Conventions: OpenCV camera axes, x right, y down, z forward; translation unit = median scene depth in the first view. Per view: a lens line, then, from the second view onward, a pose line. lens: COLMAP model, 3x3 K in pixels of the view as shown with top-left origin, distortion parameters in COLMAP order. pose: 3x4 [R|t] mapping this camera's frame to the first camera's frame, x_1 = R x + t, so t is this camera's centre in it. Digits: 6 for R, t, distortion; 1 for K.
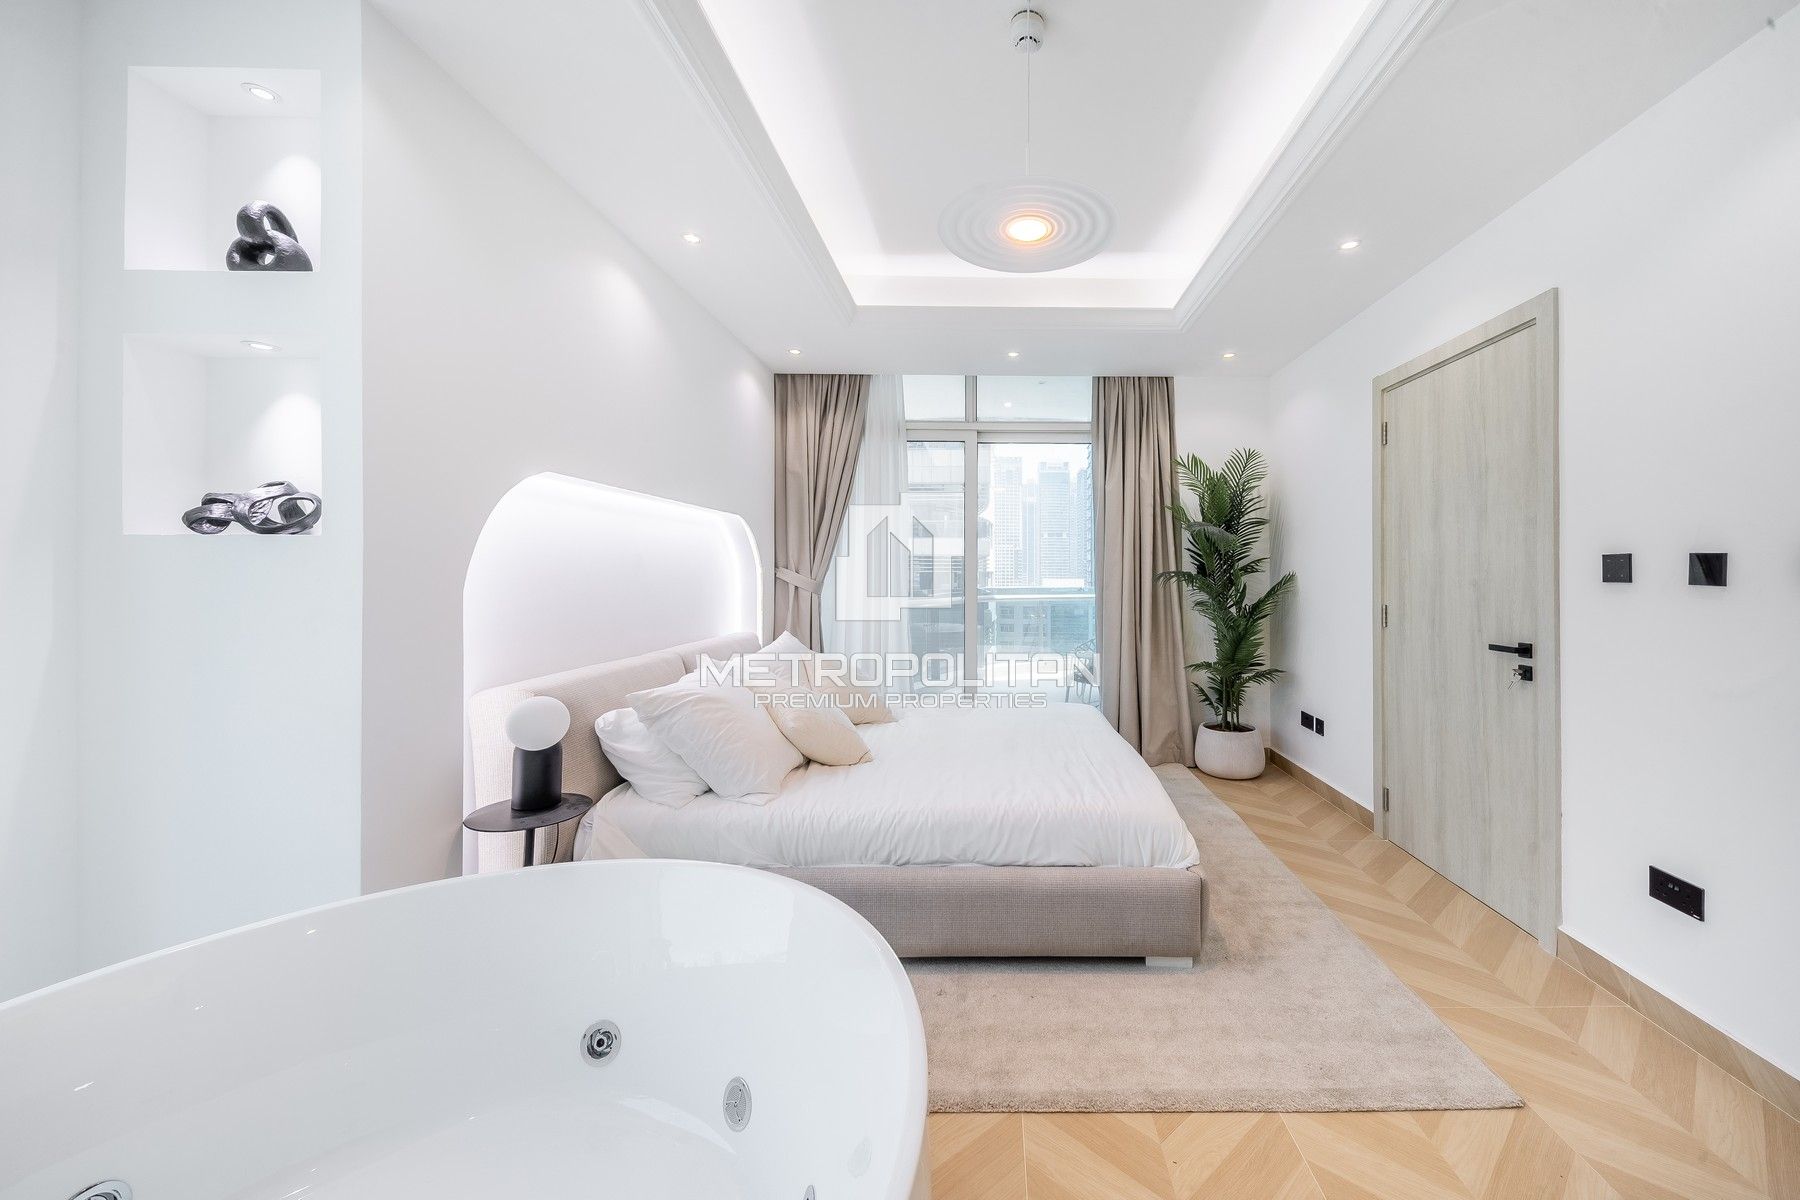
lens RADIAL K [[663.1, 0, 996.0], [0, 663.1, 569.6], [0, 0, 1]] dist [0.000836, -0.000125]
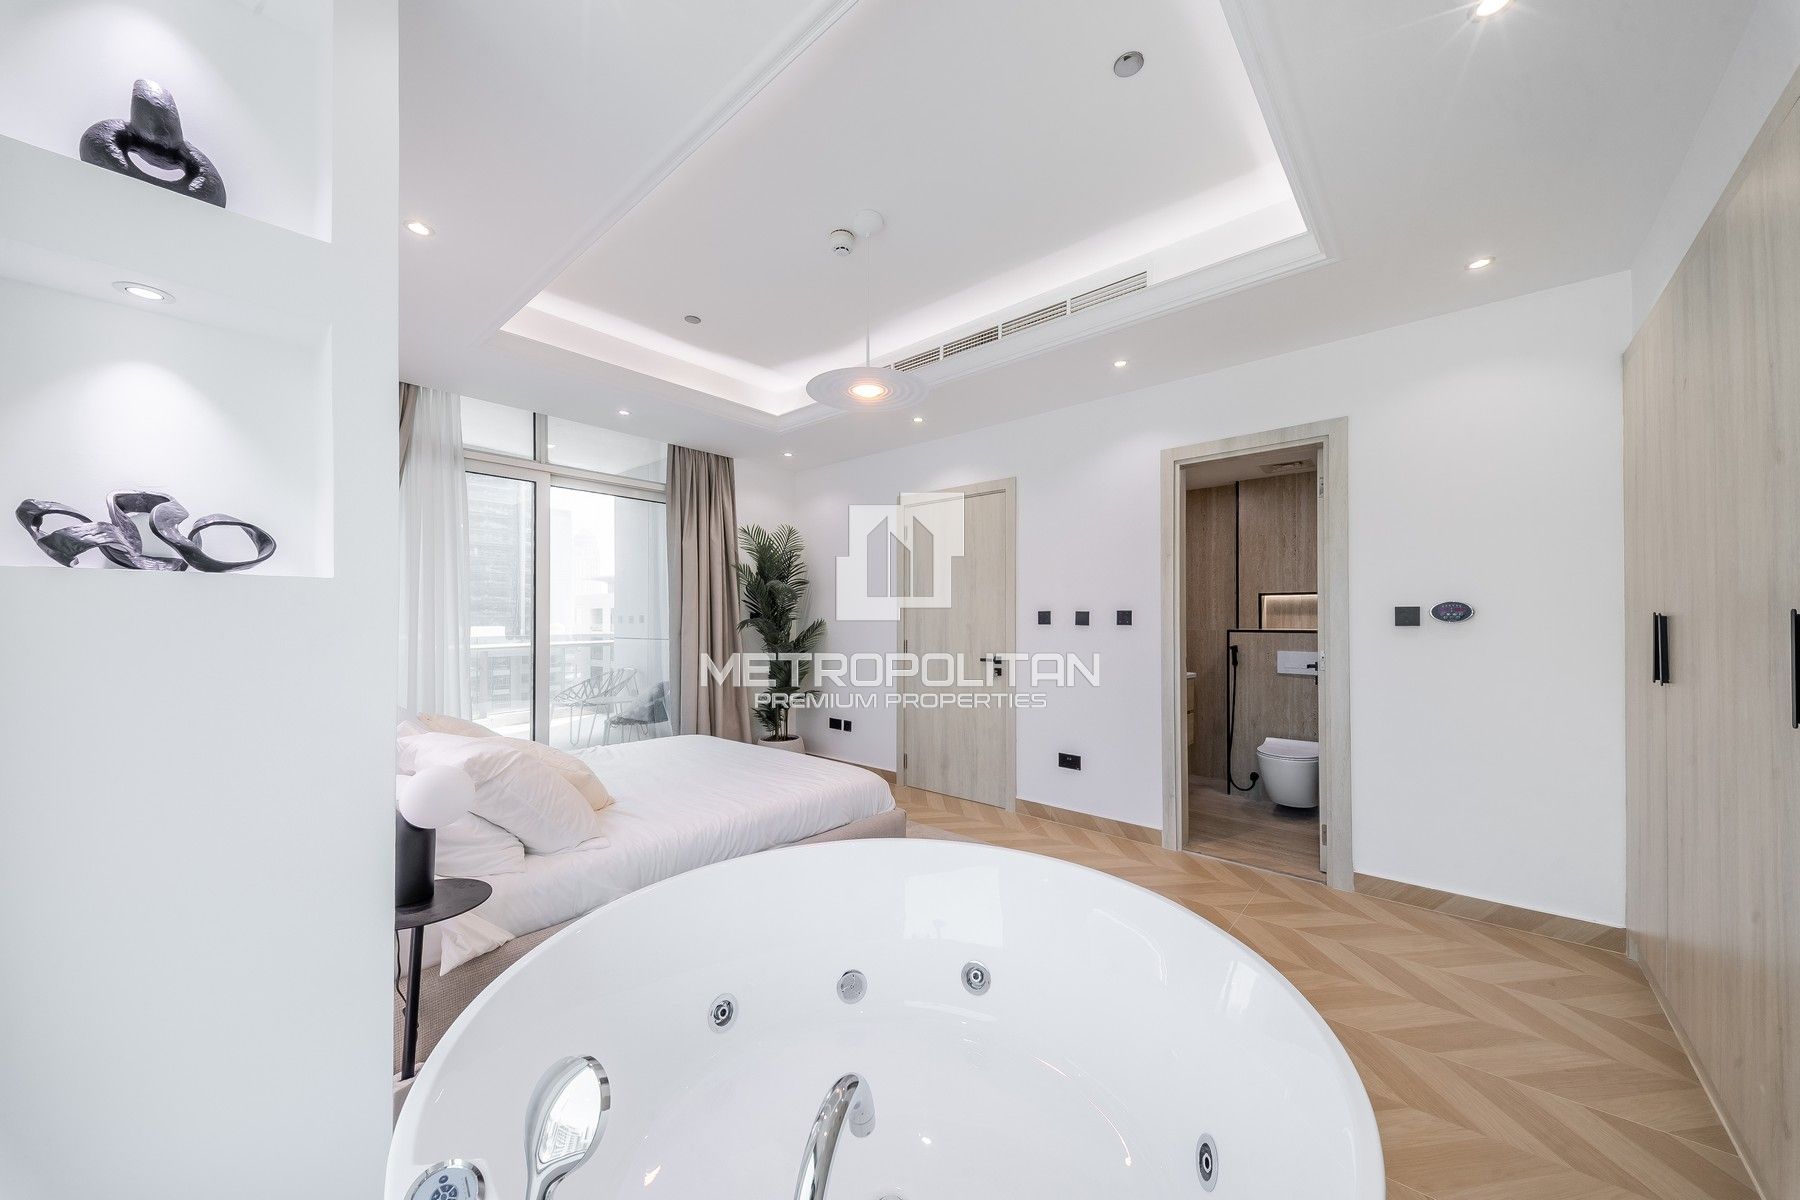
lens RADIAL K [[639.2, 0, 904.4], [0, 639.2, 614.9], [0, 0, 1]] dist [-0.000343, -0.000047]
pose [[0.653052, 0.003089, 0.757307, -0.475909], [-0.002981, 0.999994, -0.001509, -0.003696], [-0.757308, -0.001272, 0.653057, -0.002781]]
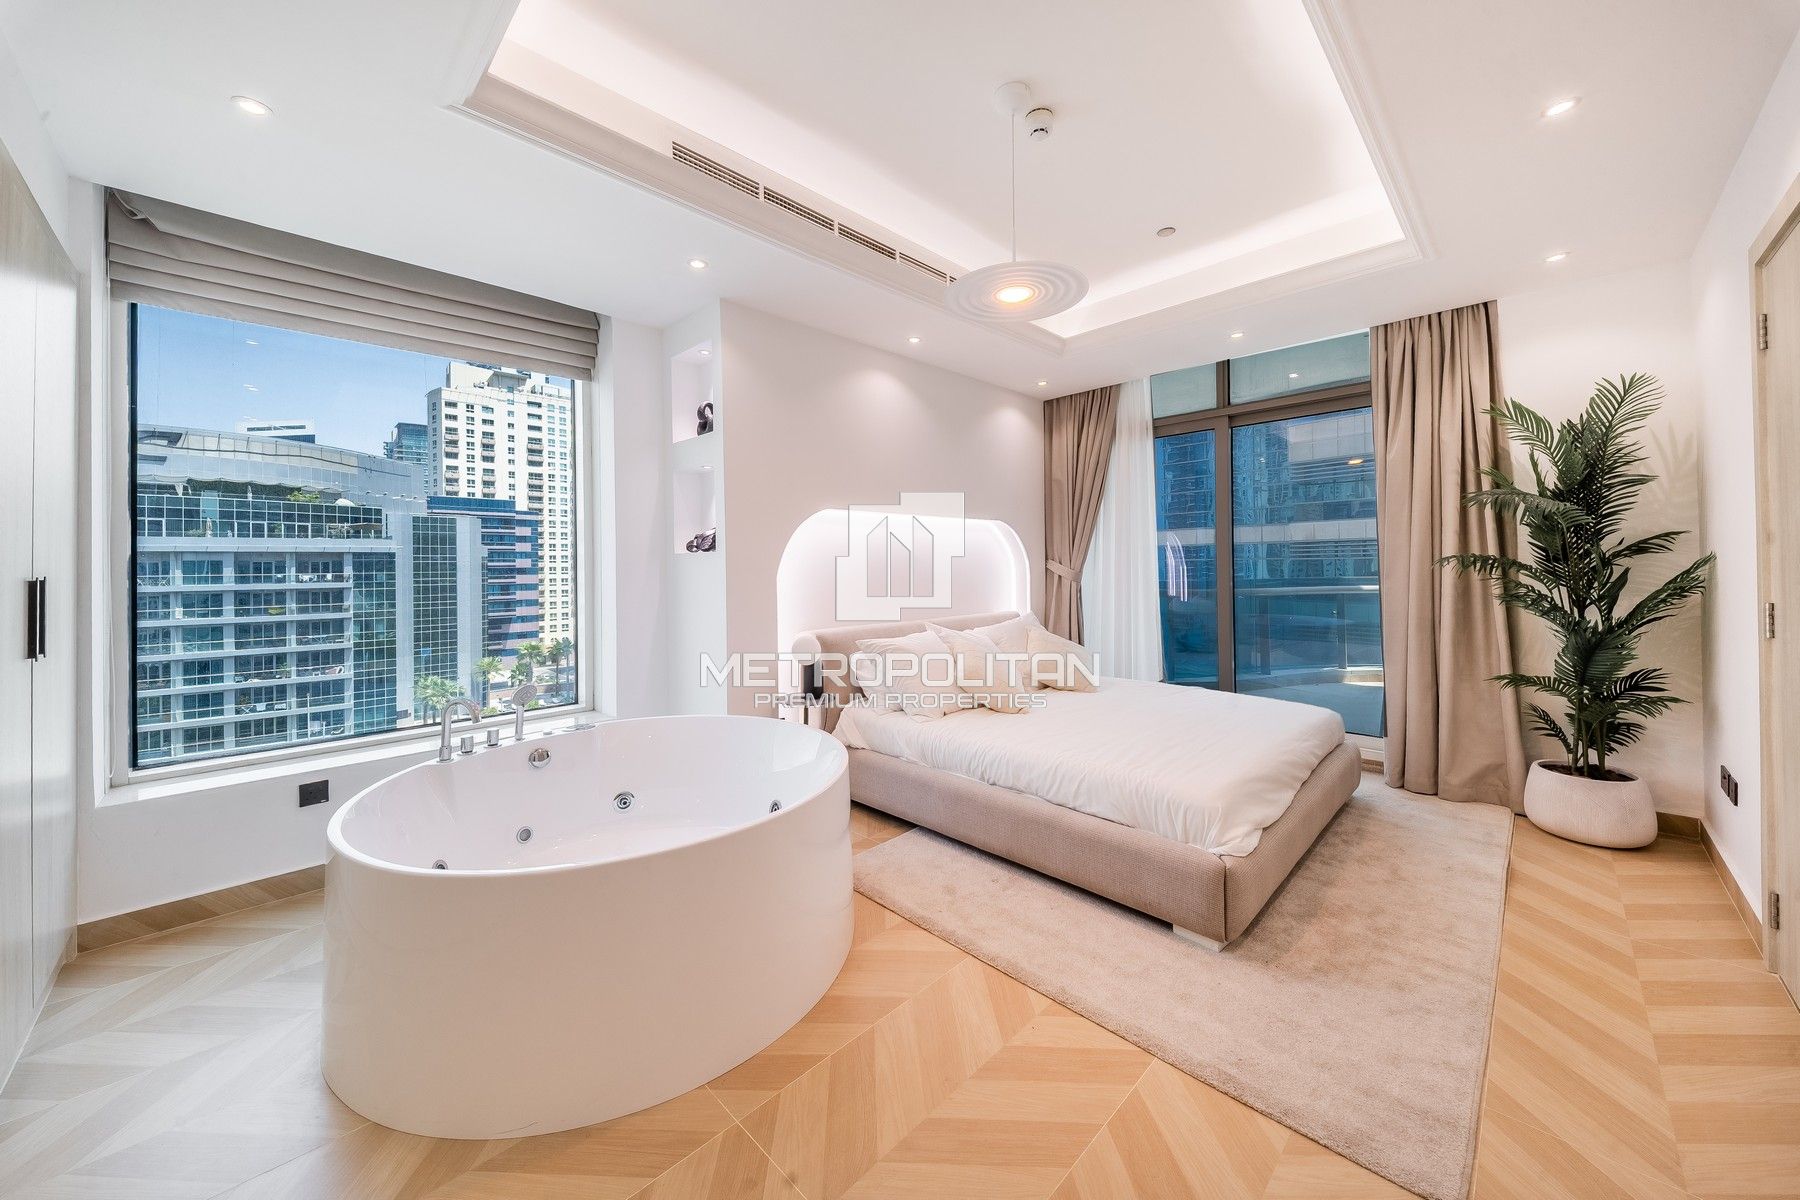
lens RADIAL K [[644.5, 0, 905.0], [0, 644.5, 560.7], [0, 0, 1]] dist [-0.000165, -0.000289]
pose [[0.696114, -0.018743, -0.717687, 0.367409], [0.019256, 0.999787, -0.007432, 0.002036], [0.717673, -0.008646, 0.696326, -0.009692]]
